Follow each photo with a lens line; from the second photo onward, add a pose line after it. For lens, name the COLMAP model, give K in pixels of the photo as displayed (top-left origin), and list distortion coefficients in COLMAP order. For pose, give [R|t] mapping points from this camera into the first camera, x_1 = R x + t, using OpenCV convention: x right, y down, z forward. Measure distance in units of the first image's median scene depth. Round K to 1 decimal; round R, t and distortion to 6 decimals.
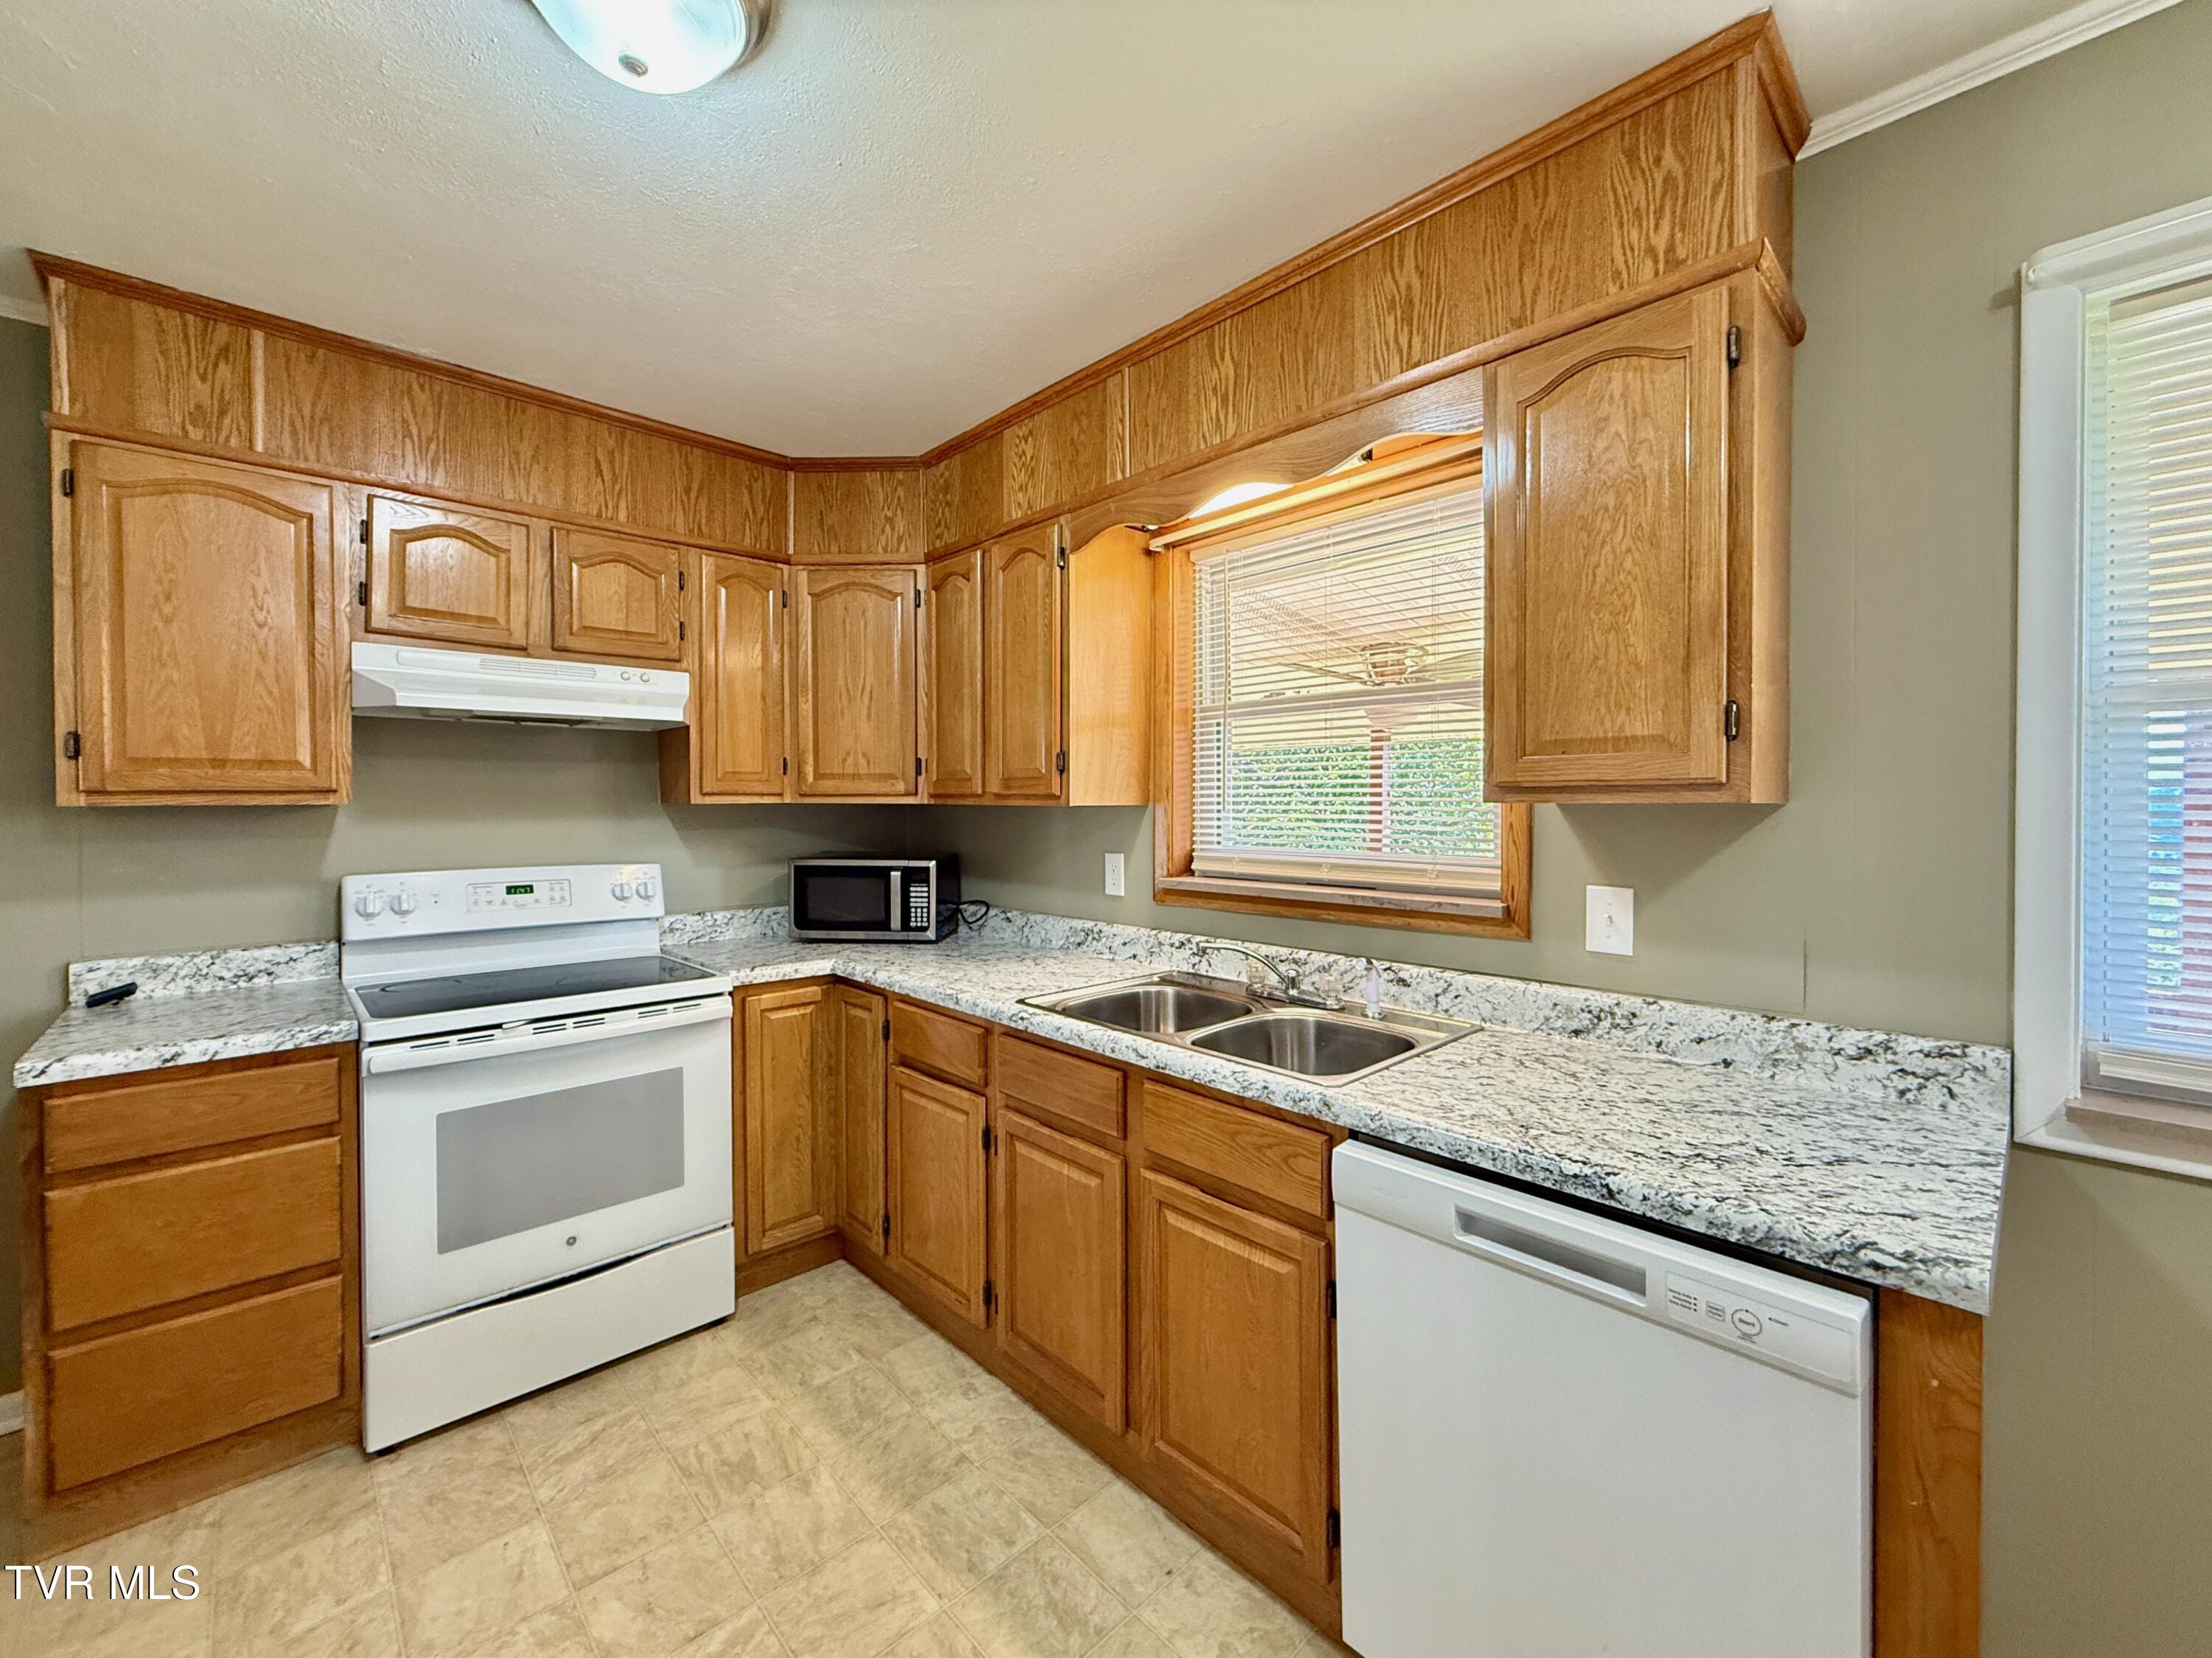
lens RADIAL K [[893.9, 0, 1095.5], [0, 893.9, 812.9], [0, 0, 1]] dist [-0.002207, -0.000181]
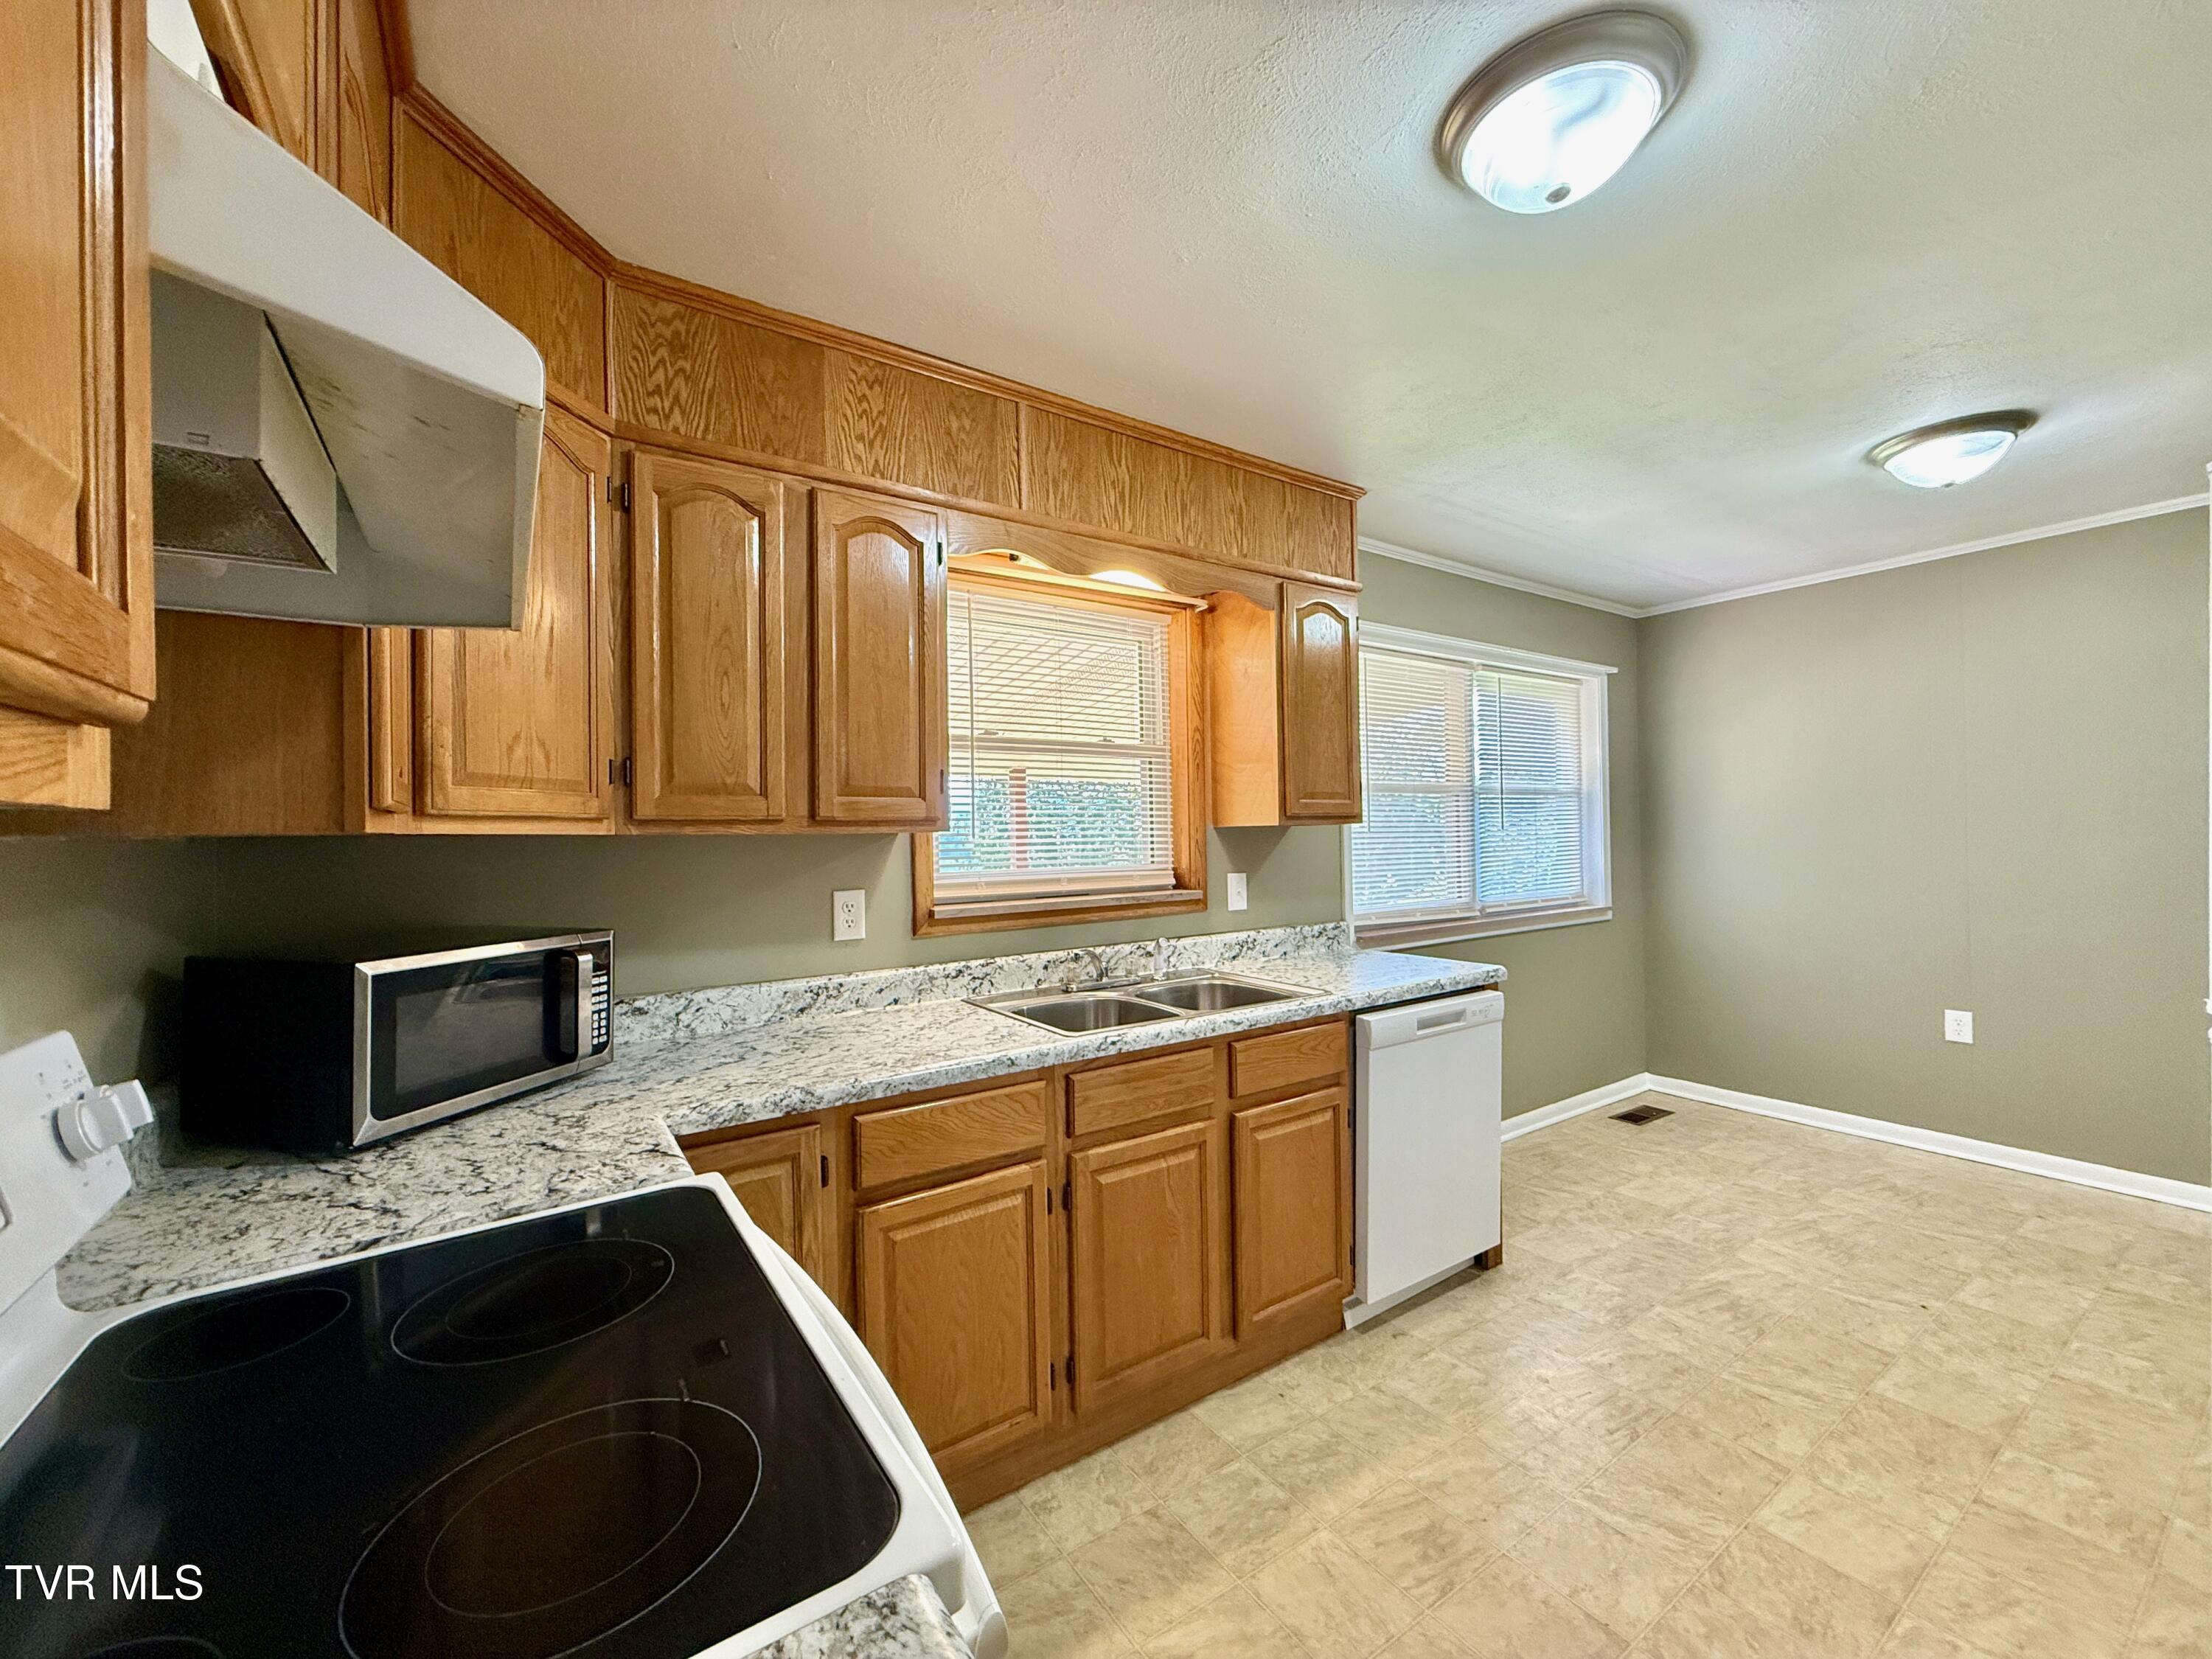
lens RADIAL K [[885.1, 0, 1091.0], [0, 885.1, 829.5], [0, 0, 1]] dist [0.000517, 0.000059]
pose [[0.157989, 0.003494, 0.987435, -1.401501], [0.029089, 0.999543, -0.008191, 0.000574], [-0.987012, 0.030017, 0.157815, 1.143194]]
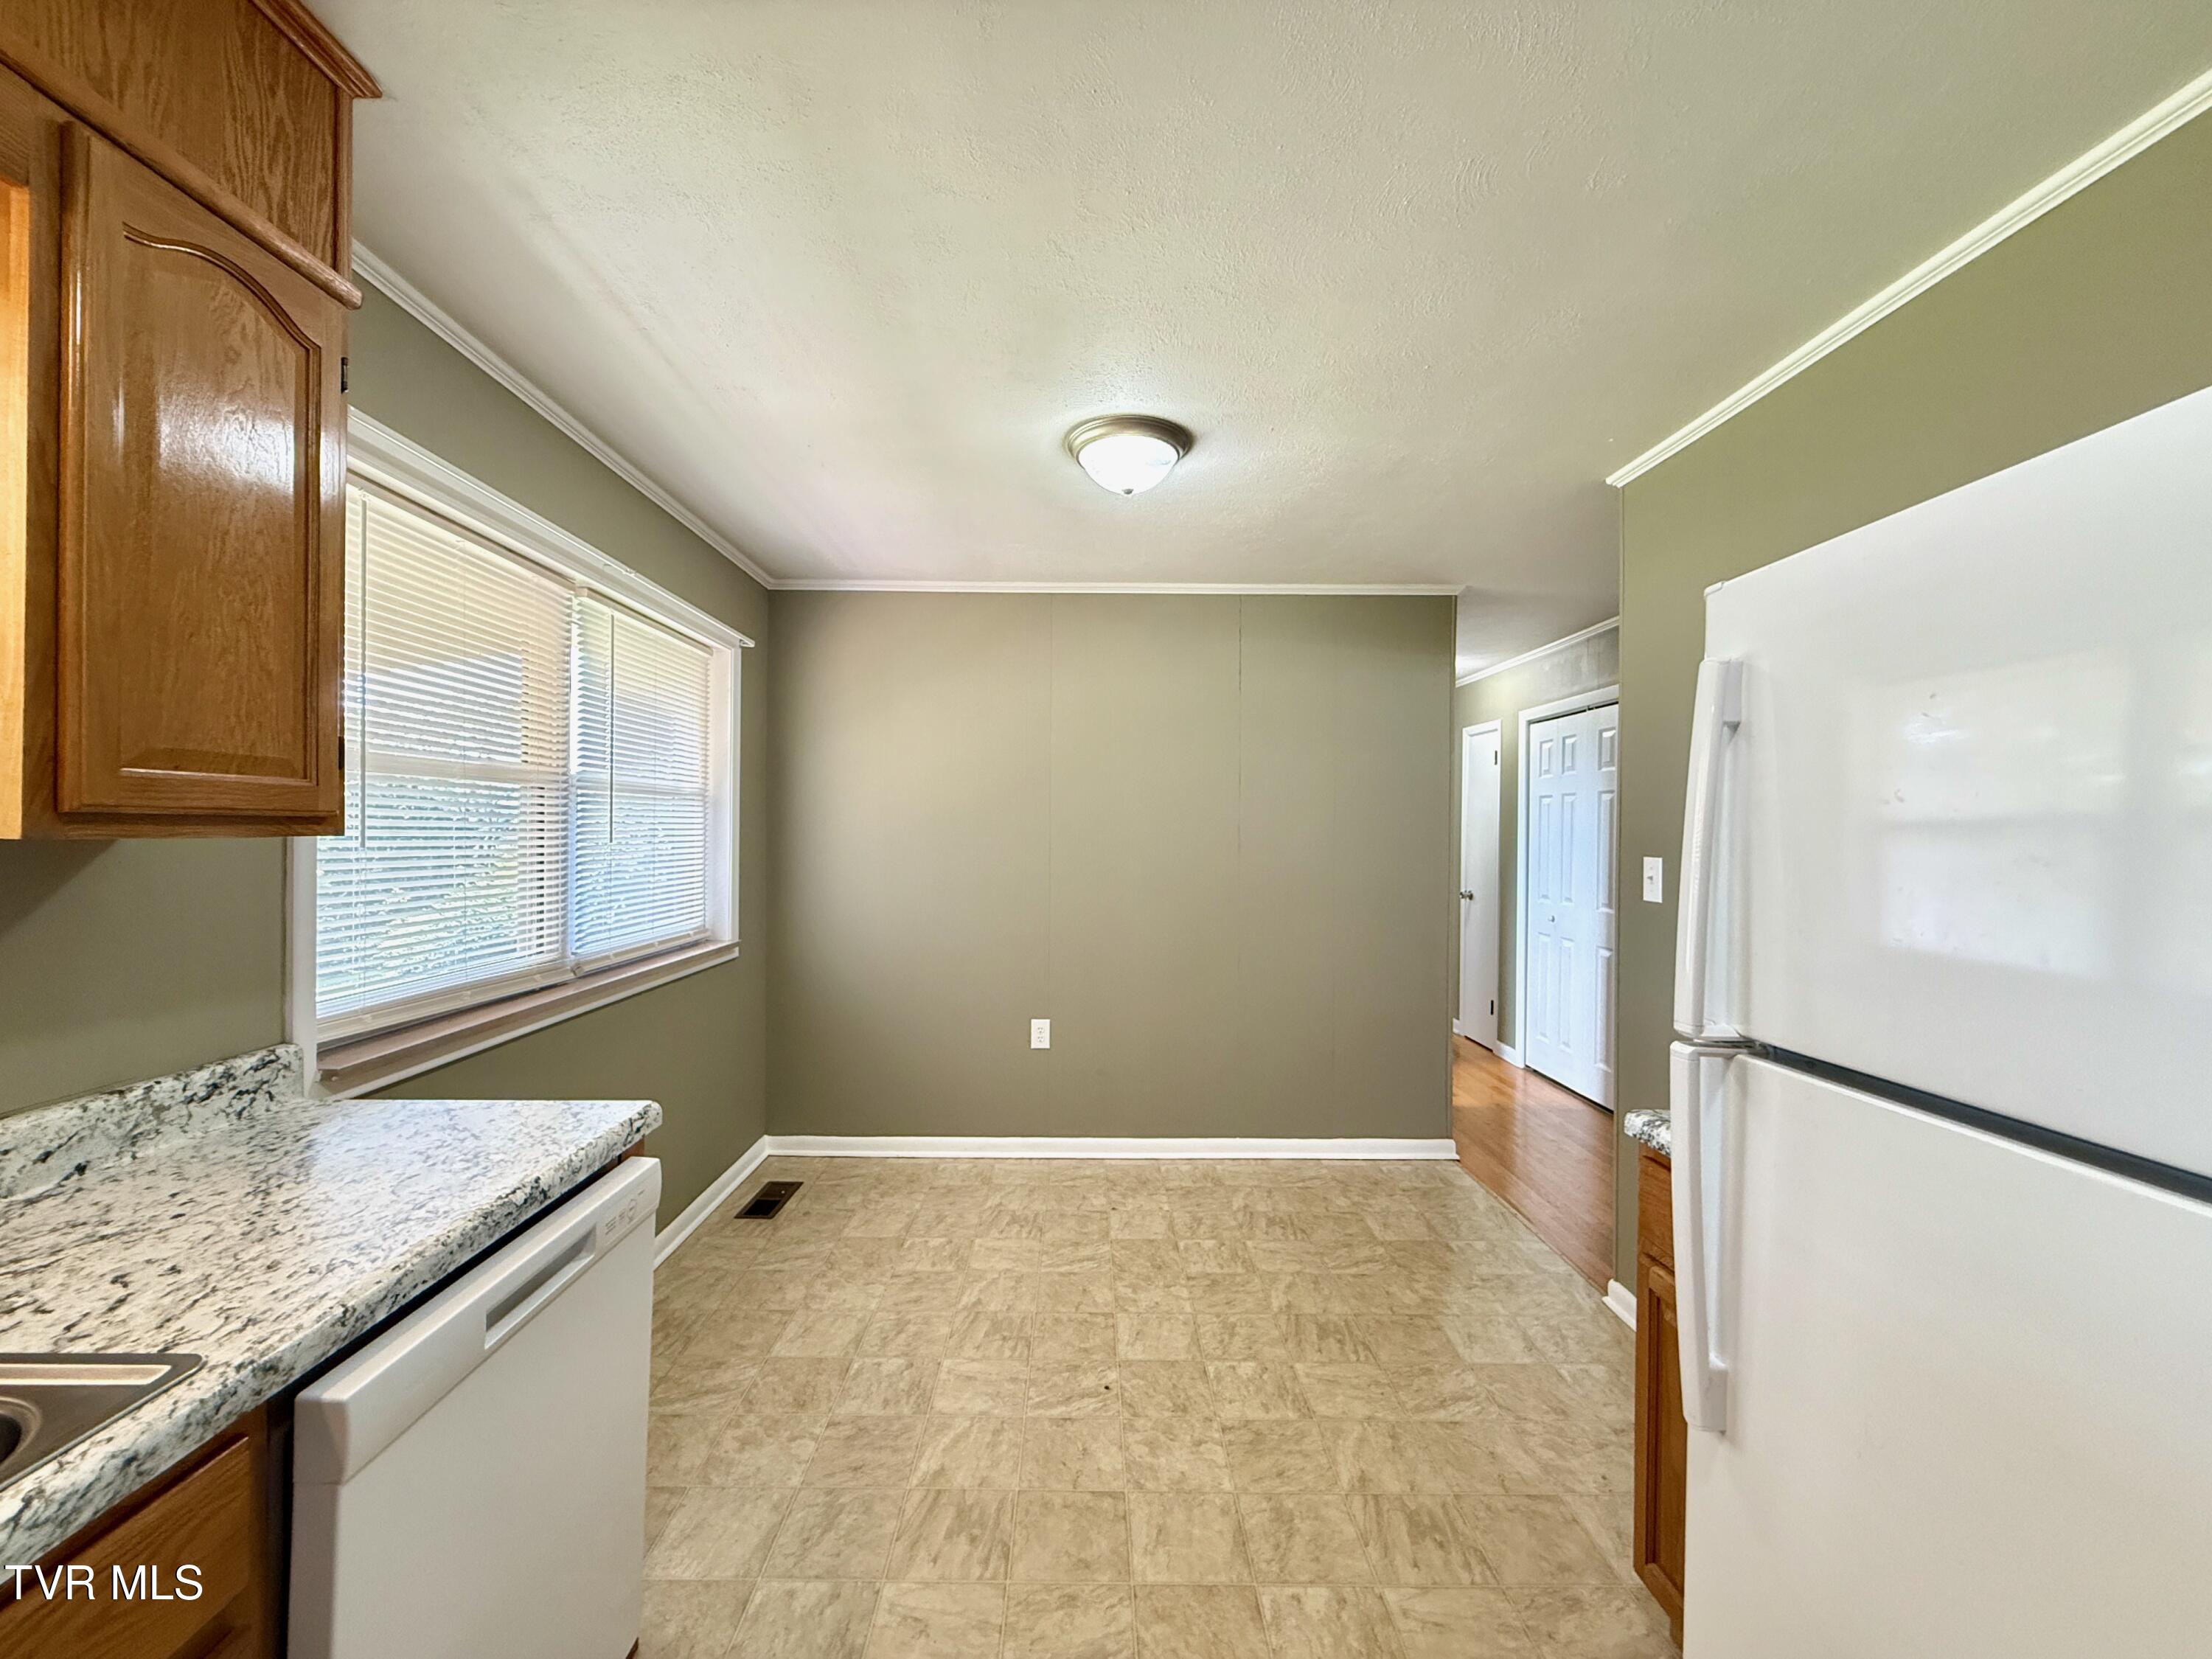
lens RADIAL K [[885.1, 0, 1091.0], [0, 885.1, 829.5], [0, 0, 1]] dist [0.000517, 0.000059]
pose [[-0.738529, -0.001713, 0.674219, -0.483556], [0.001646, 0.999989, 0.004343, -0.019455], [-0.674219, 0.004317, -0.738519, 1.004033]]
